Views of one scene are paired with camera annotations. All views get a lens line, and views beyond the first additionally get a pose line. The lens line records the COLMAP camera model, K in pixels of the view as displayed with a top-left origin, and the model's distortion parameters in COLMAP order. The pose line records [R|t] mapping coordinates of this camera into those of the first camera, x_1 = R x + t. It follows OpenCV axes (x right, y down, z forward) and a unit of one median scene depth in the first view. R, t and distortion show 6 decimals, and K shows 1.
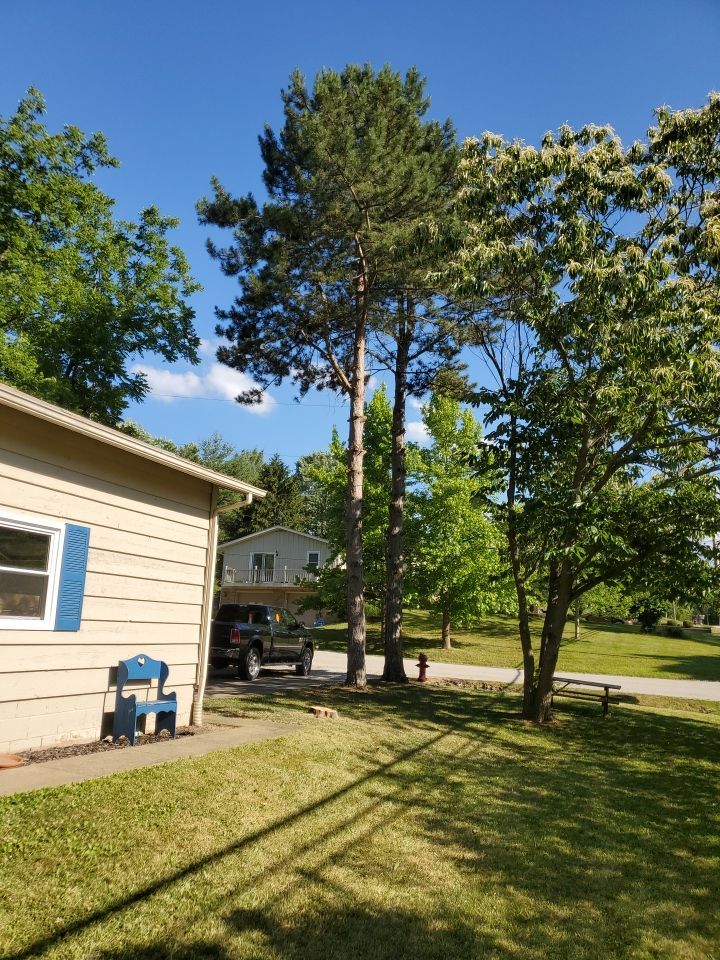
lens RADIAL K [[706.3, 0, 360.0], [0, 706.3, 480.0], [0, 0, 1]] dist [-0.001054, 0.003257]
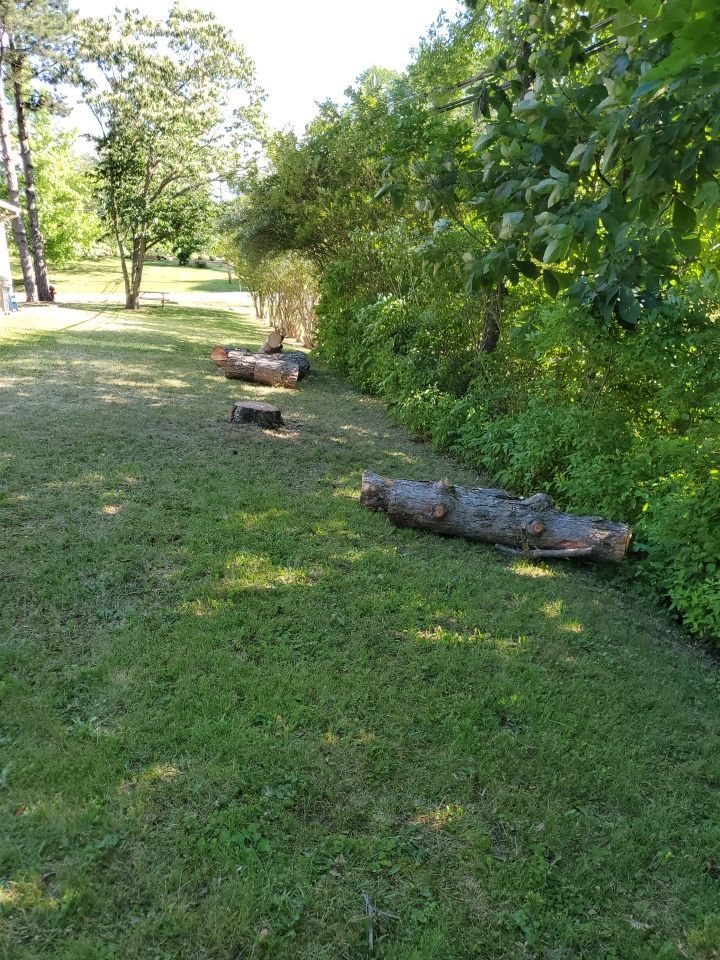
lens RADIAL K [[706.3, 0, 360.0], [0, 706.3, 480.0], [0, 0, 1]] dist [-0.001054, 0.003257]
pose [[0.816235, -0.208689, 0.538711, -0.373147], [-0.077298, 0.884643, 0.459818, -0.196554], [-0.572526, -0.416960, 0.705945, -0.906223]]
